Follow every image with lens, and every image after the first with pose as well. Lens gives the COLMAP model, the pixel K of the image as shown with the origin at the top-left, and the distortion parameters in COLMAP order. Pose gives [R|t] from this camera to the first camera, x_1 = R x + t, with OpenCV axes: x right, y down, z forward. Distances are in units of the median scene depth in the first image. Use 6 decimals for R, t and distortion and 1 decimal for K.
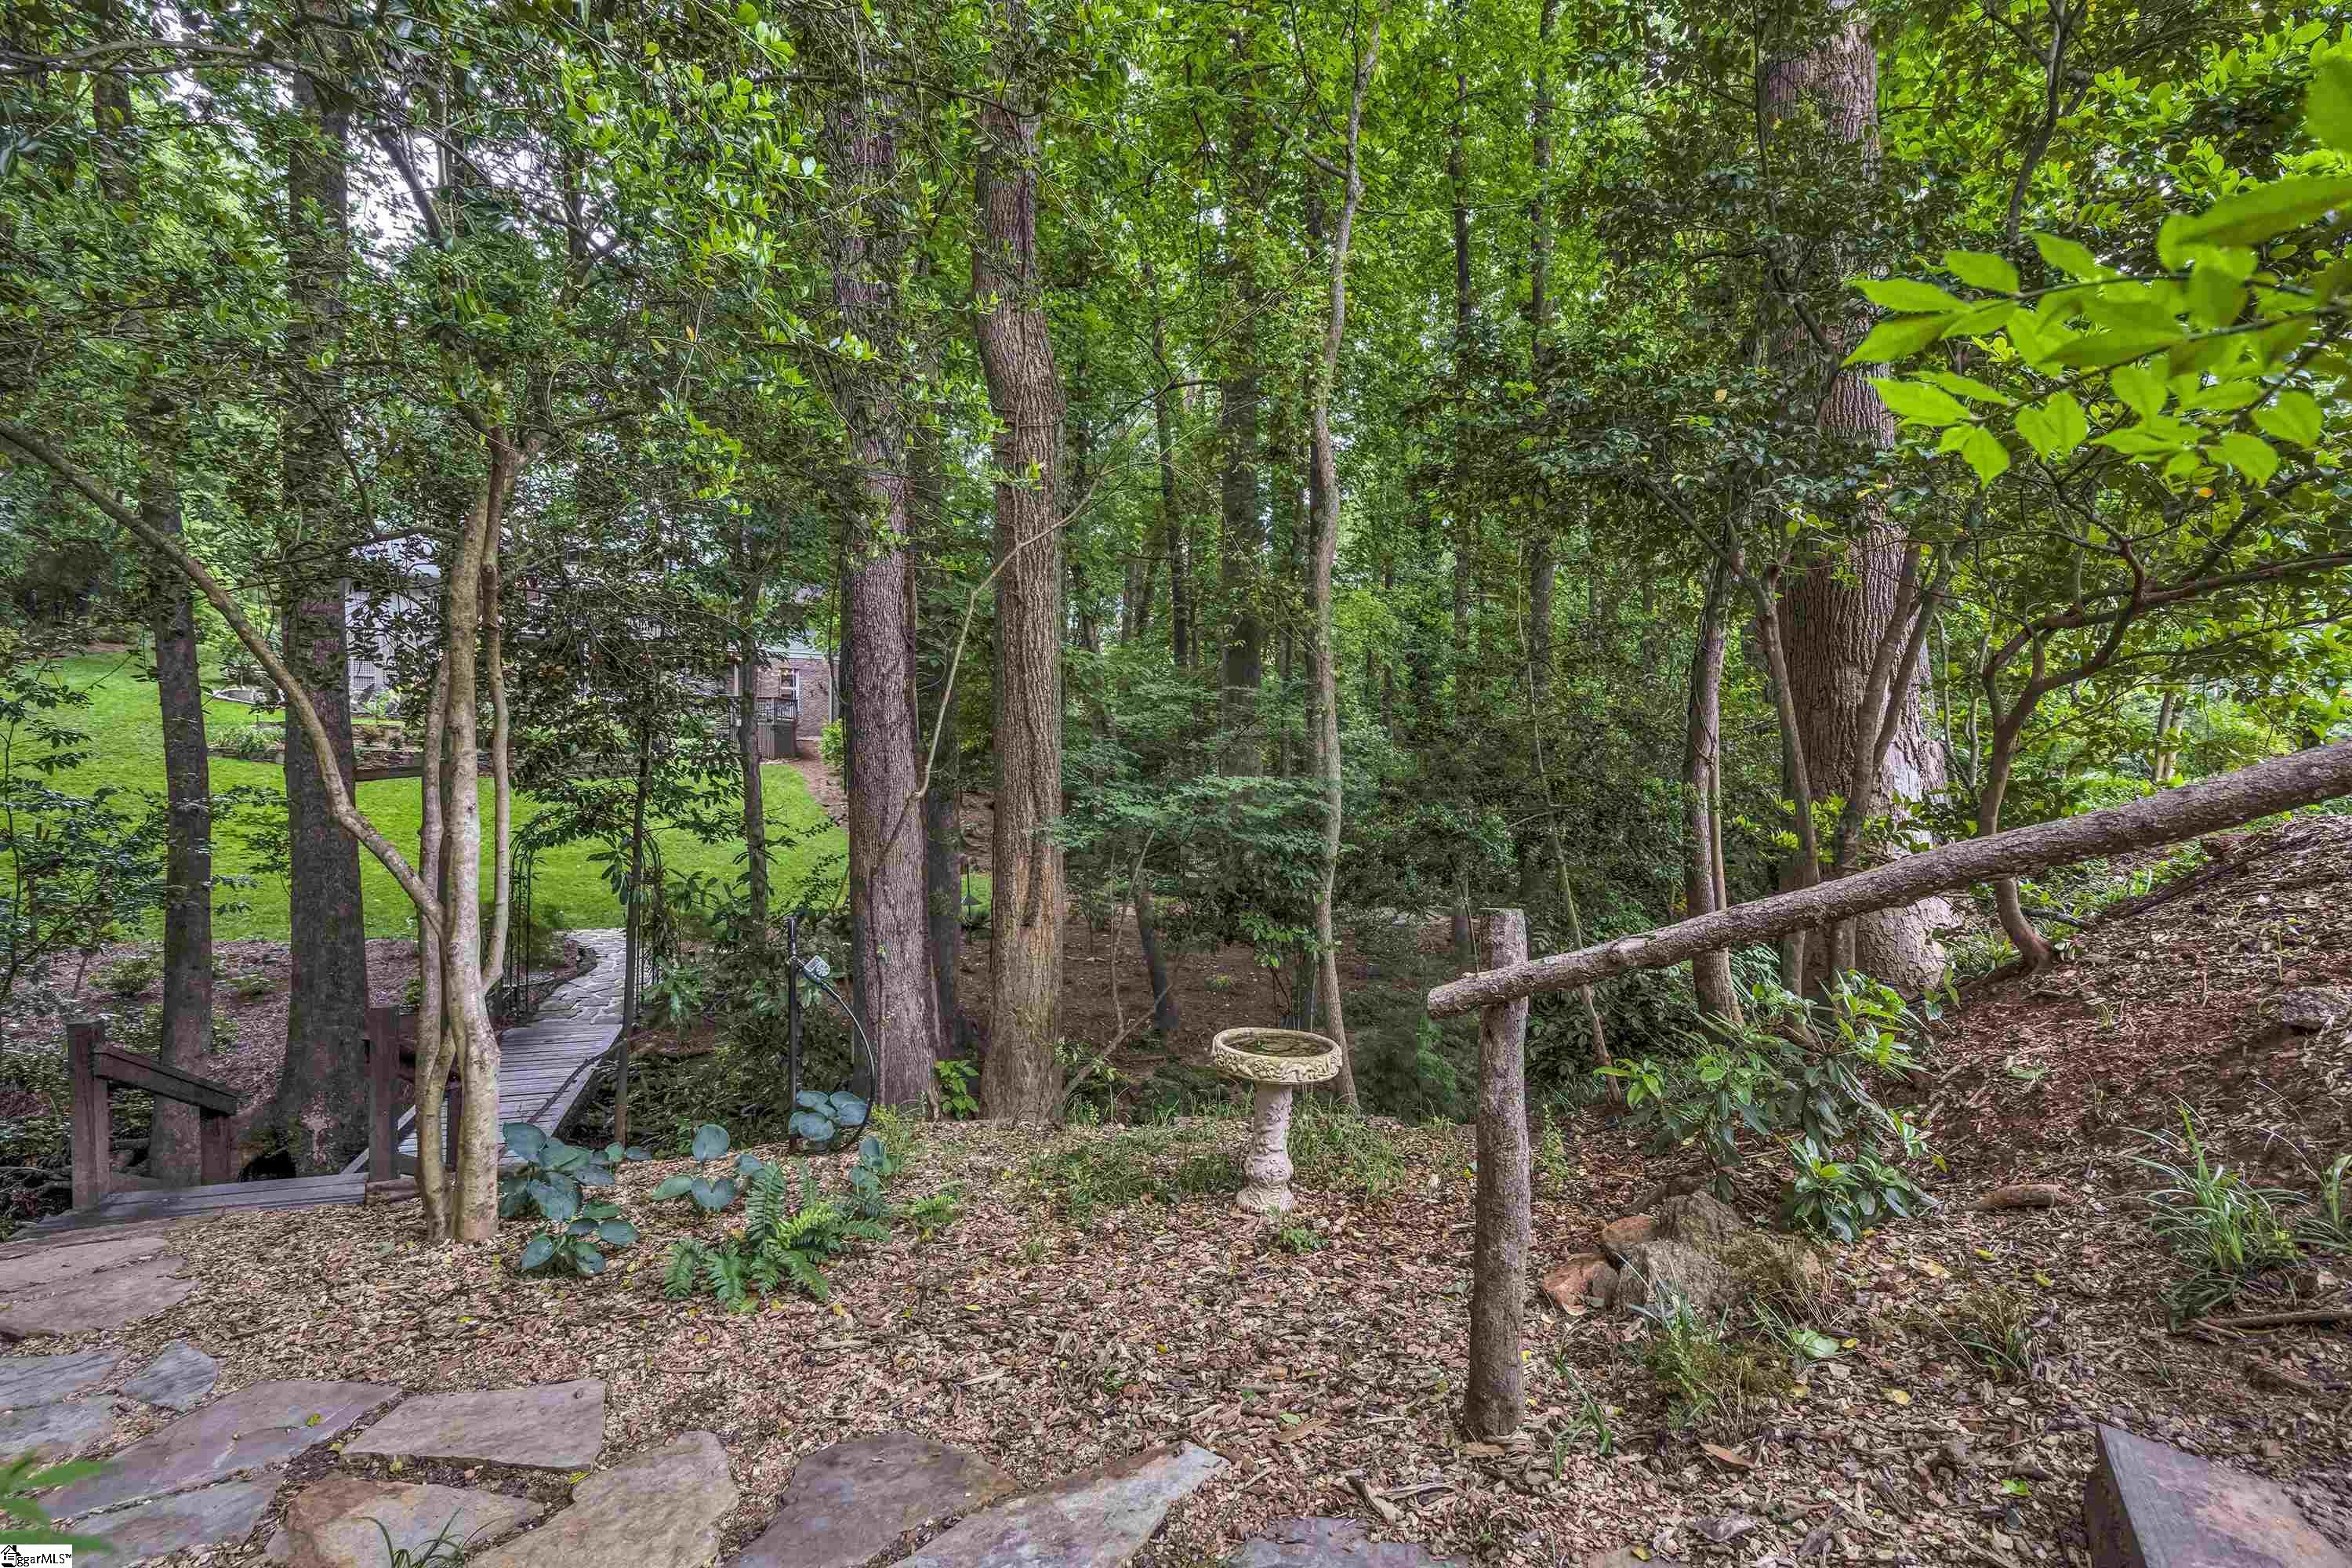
lens RADIAL K [[1053.5, 0, 1177.3], [0, 1053.5, 784.5], [0, 0, 1]] dist [-0.000217, 0.000584]
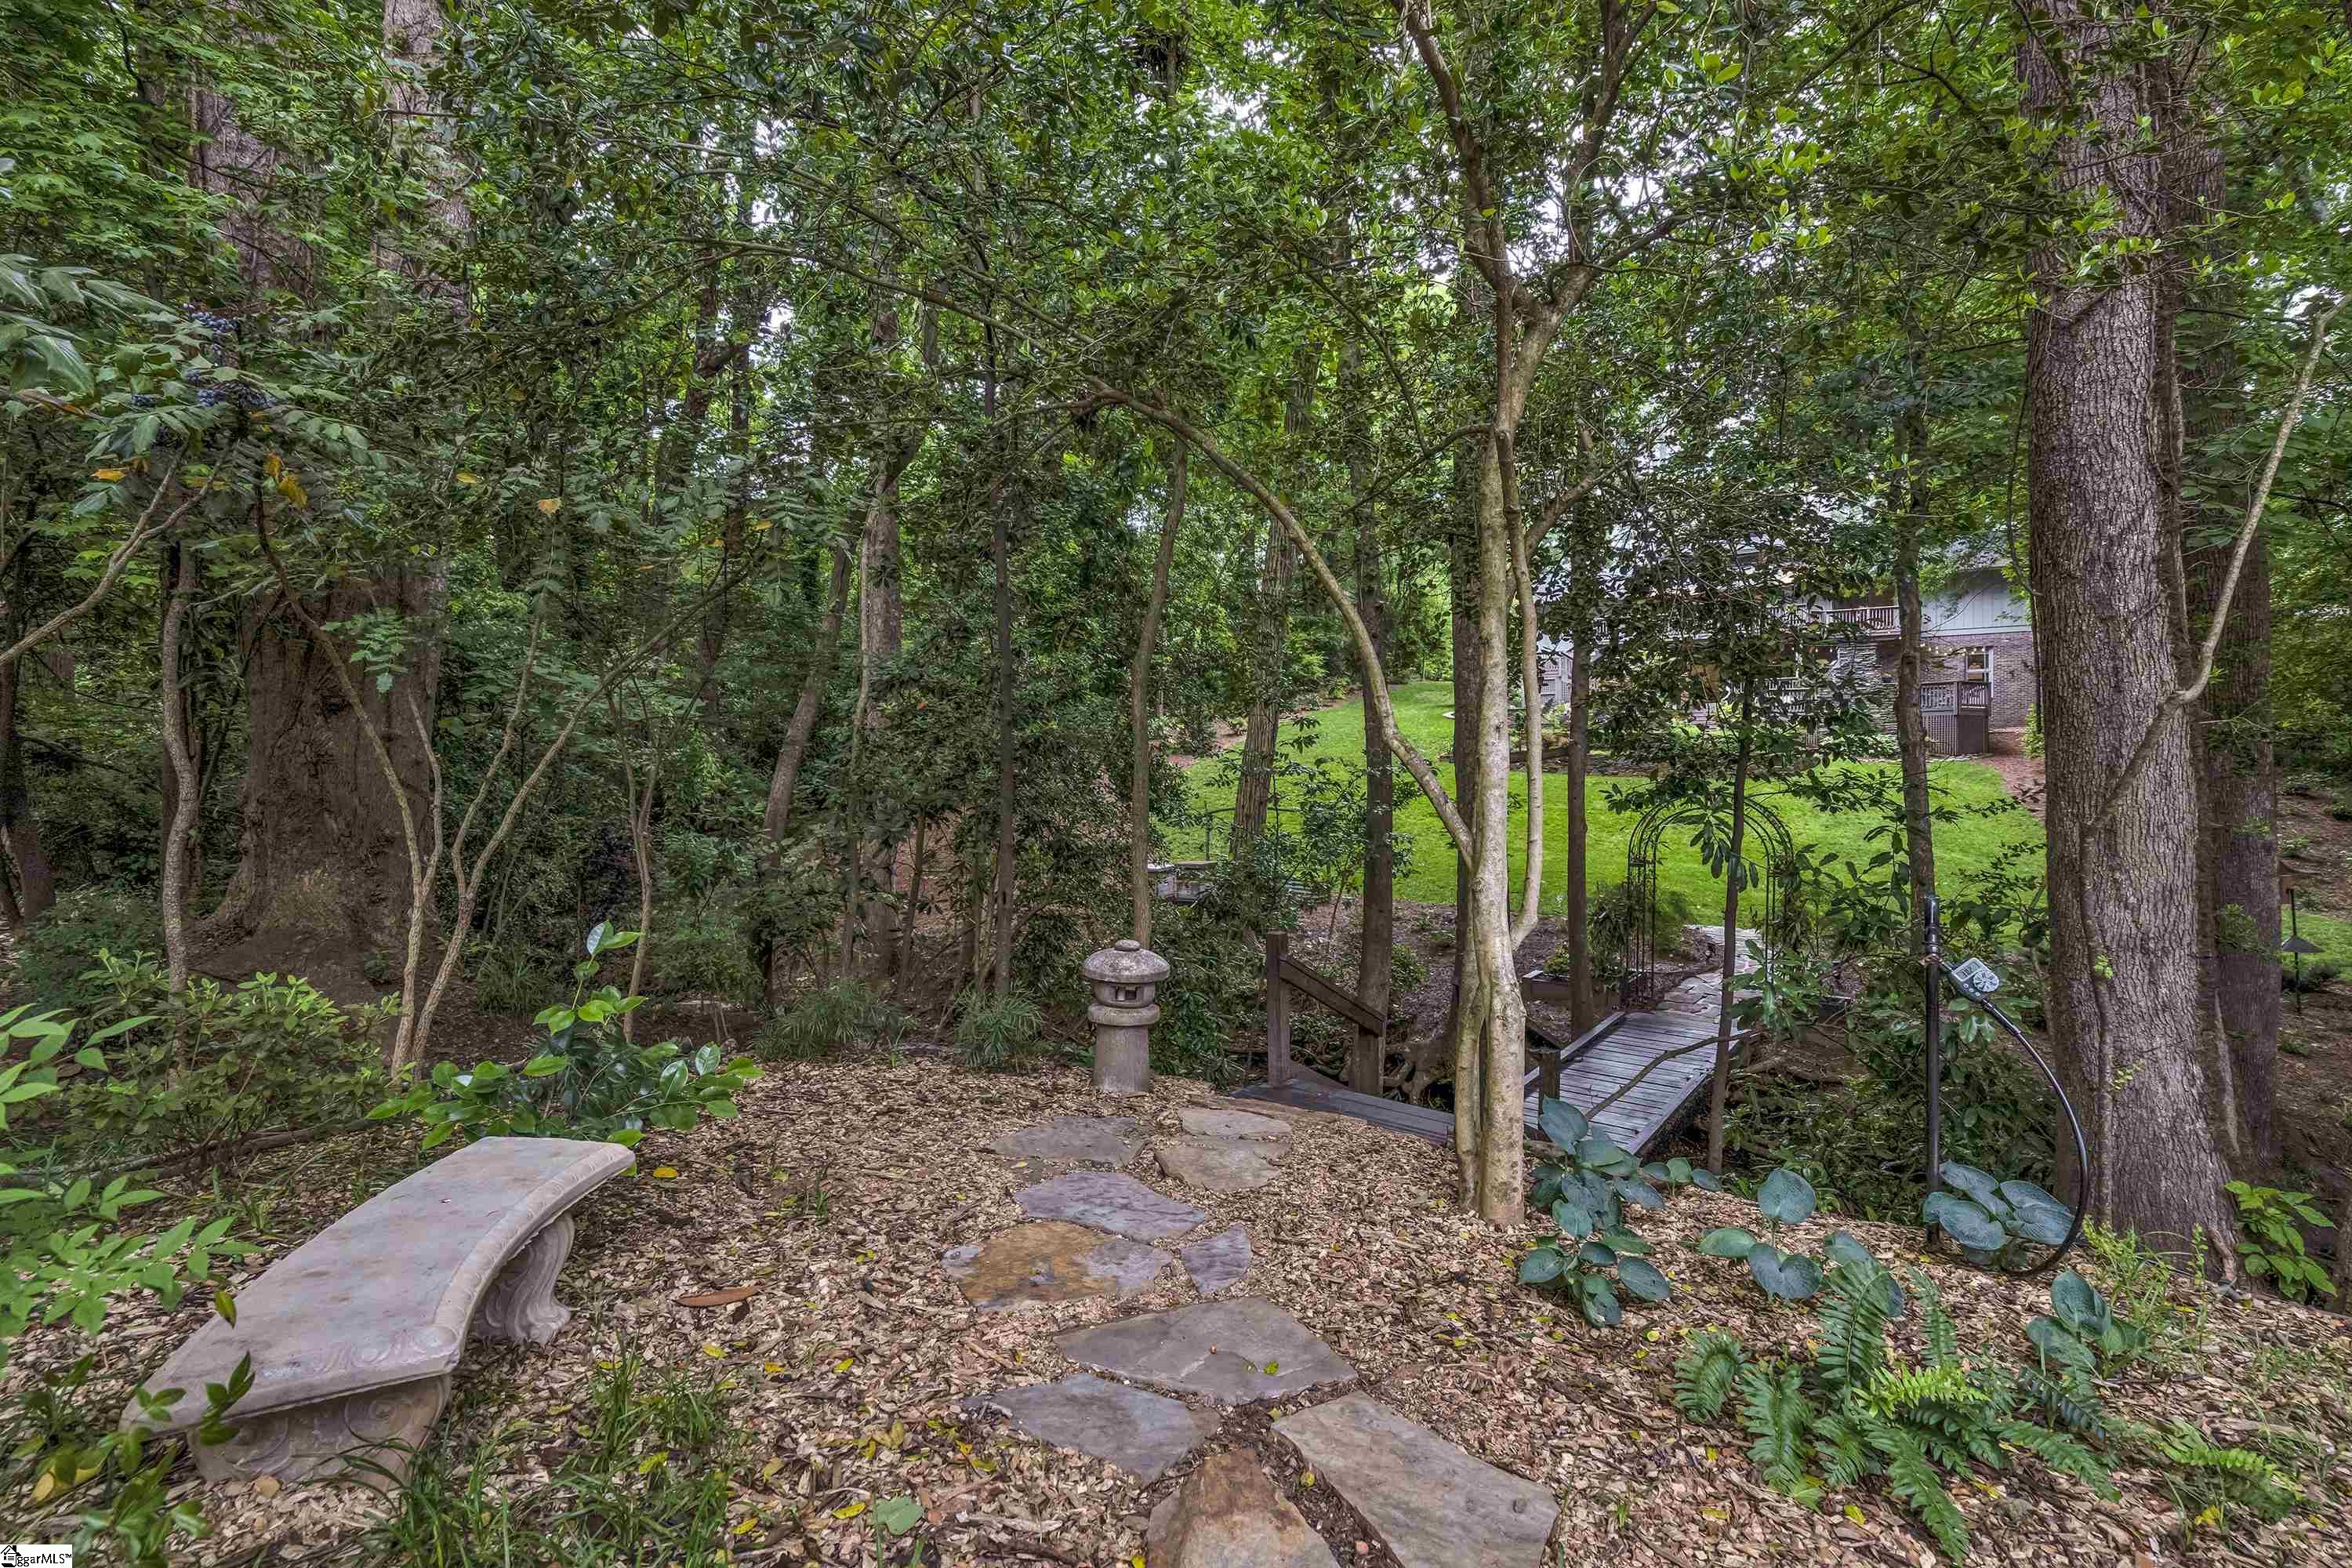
lens RADIAL K [[1053.5, 0, 1176.8], [0, 1053.5, 788.5], [0, 0, 1]] dist [-0.000217, 0.000584]
pose [[0.534263, -0.003567, -0.845311, -0.059364], [-0.002017, 0.999983, -0.005494, 0.065110], [0.845316, 0.004640, 0.534246, 0.250596]]
